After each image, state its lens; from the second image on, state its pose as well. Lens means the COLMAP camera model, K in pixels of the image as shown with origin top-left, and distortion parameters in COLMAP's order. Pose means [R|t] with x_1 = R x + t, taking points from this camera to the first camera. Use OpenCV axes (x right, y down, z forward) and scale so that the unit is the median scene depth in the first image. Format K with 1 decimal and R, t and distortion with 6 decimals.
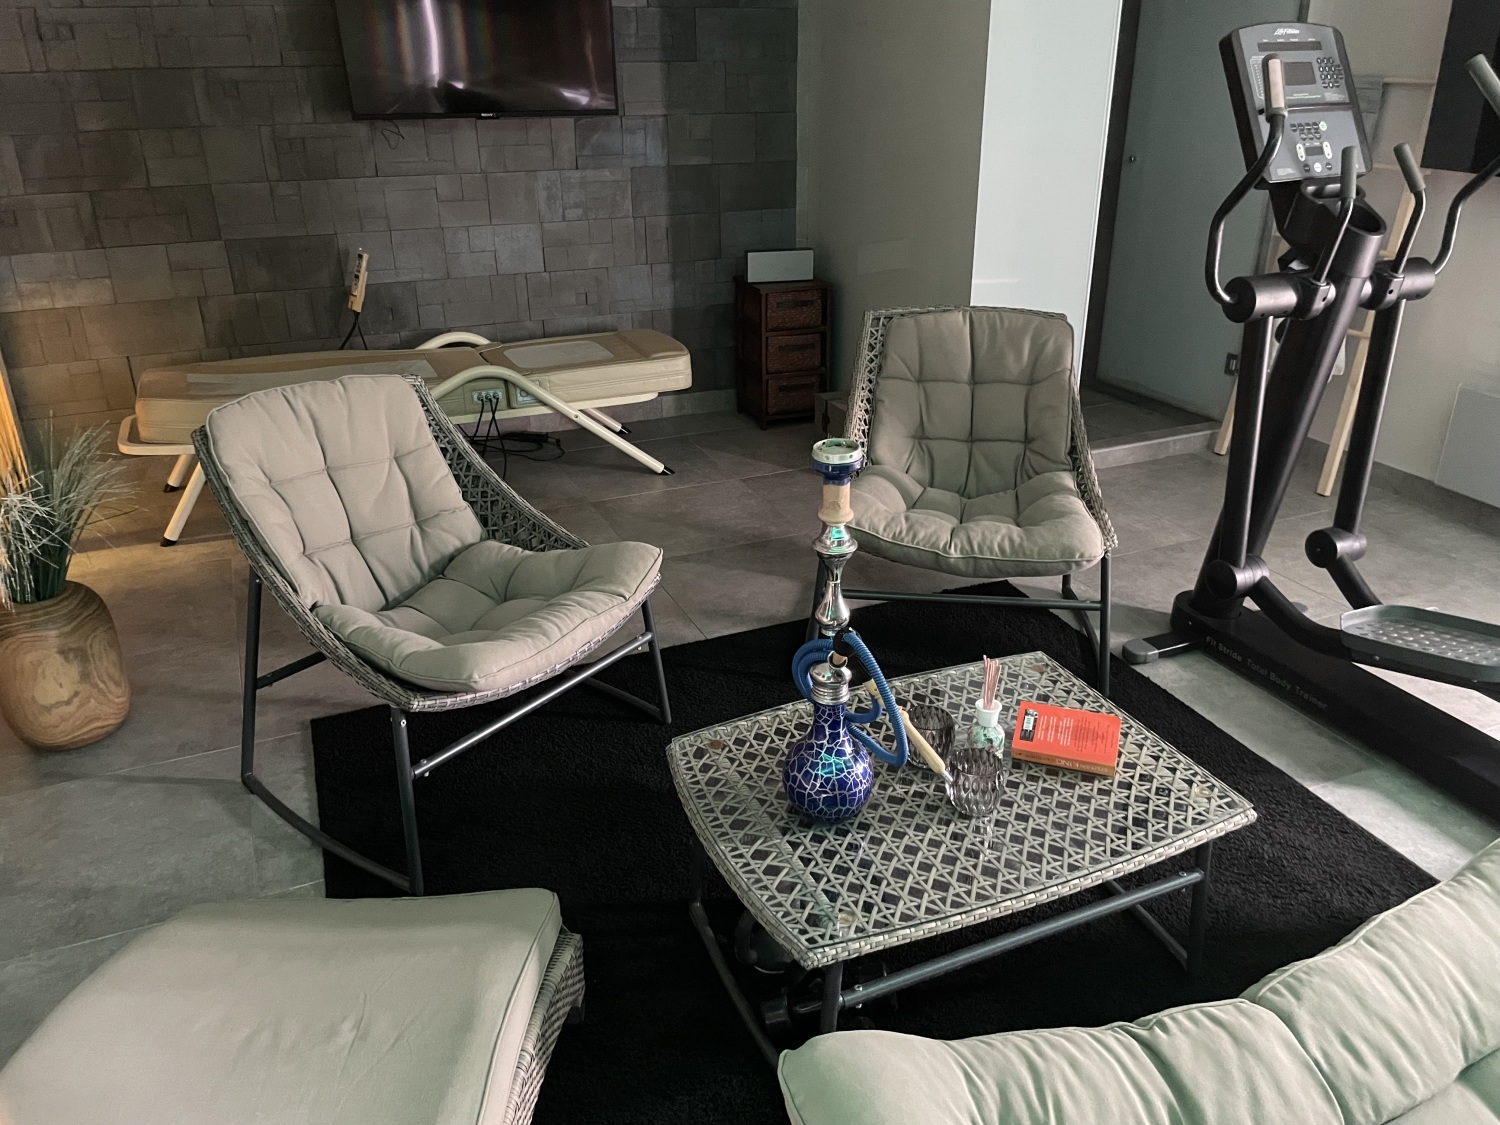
lens RADIAL K [[1134.7, 0, 751.3], [0, 1134.7, 554.4], [0, 0, 1]] dist [0.054446, -0.073226]
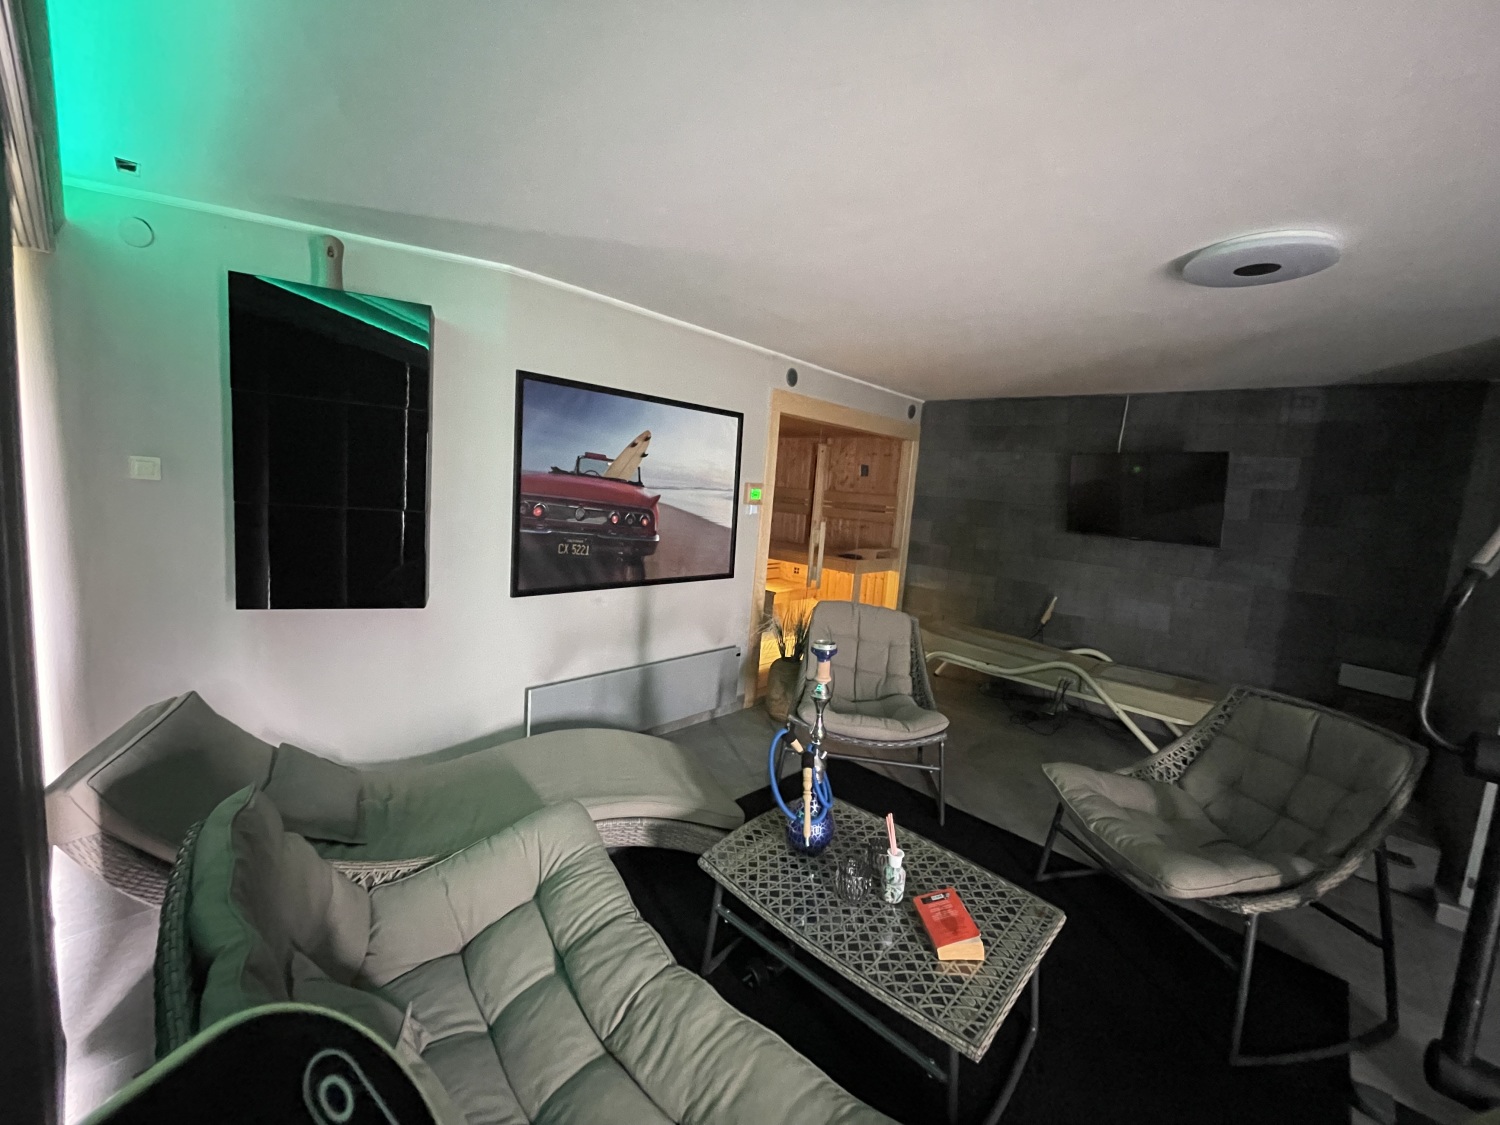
lens RADIAL K [[602.3, 0, 759.3], [0, 602.3, 554.5], [0, 0, 1]] dist [-0.012841, 0.001464]
pose [[0.387978, 0.137246, -0.911393, 0.640582], [-0.449300, 0.891560, -0.057007, -0.075866], [0.804738, 0.431606, 0.407570, 0.266908]]
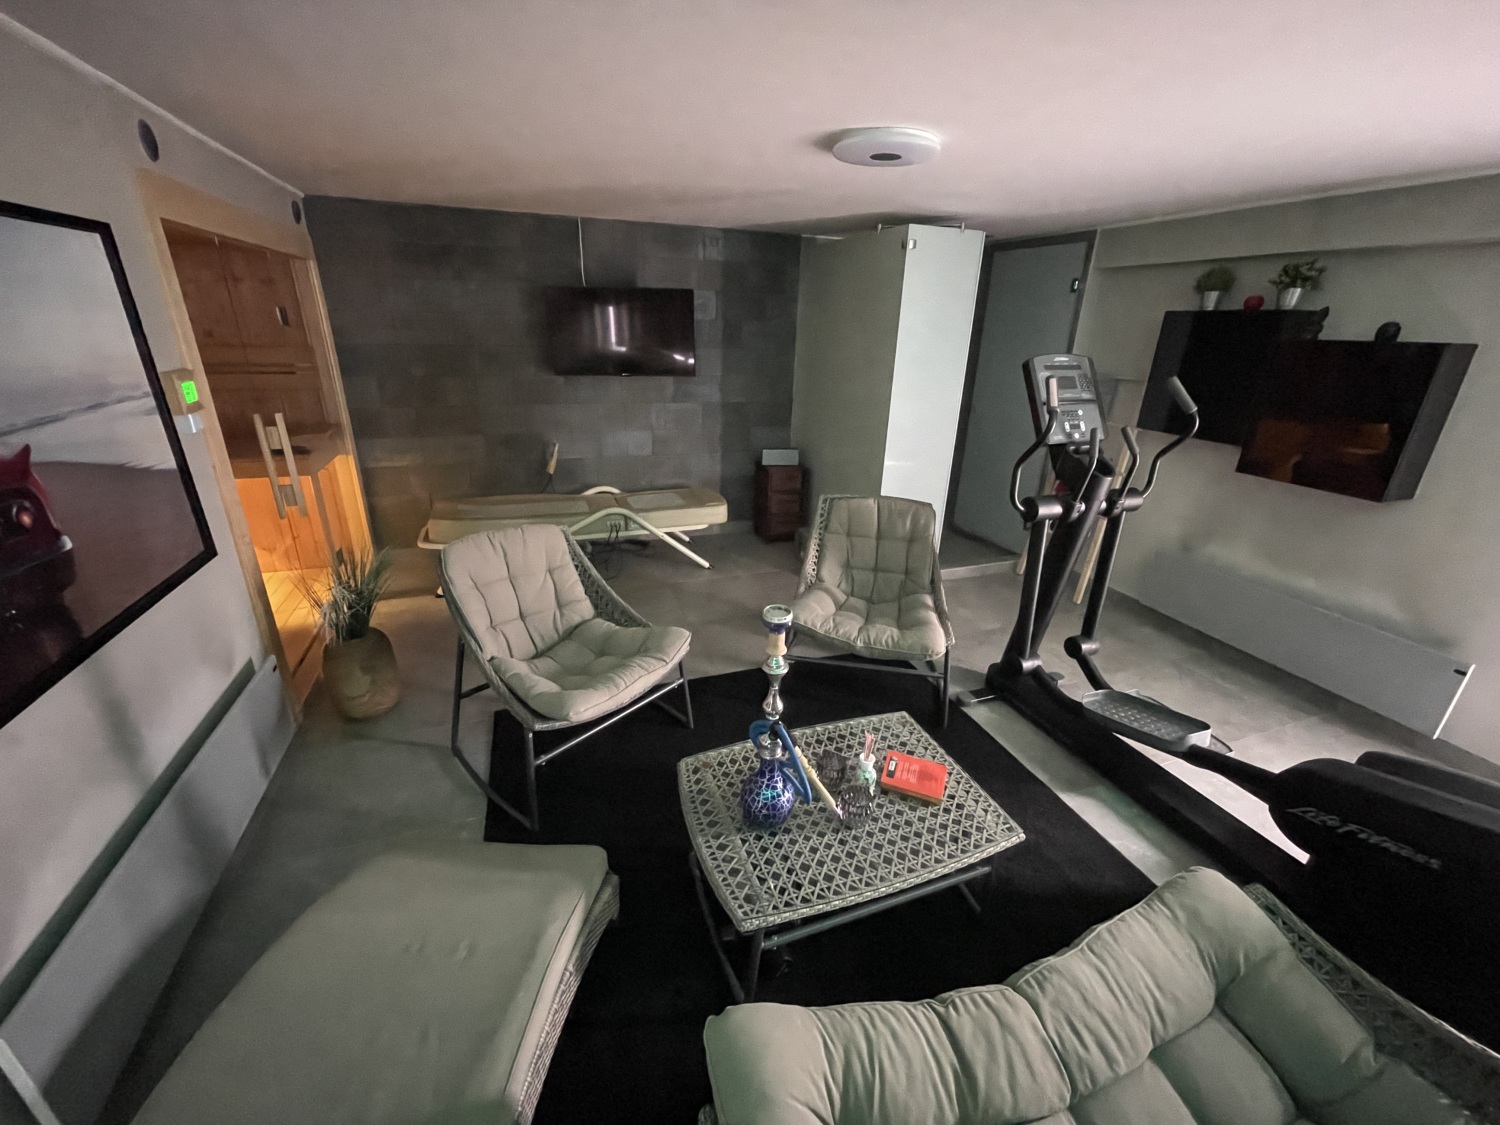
lens RADIAL K [[602.3, 0, 742.2], [0, 602.3, 559.1], [0, 0, 1]] dist [-0.012841, 0.001464]
pose [[0.997368, 0.054266, -0.048078, 0.037265], [-0.056550, 0.997269, -0.047508, -0.076224], [0.045368, 0.050102, 0.997713, 0.068738]]
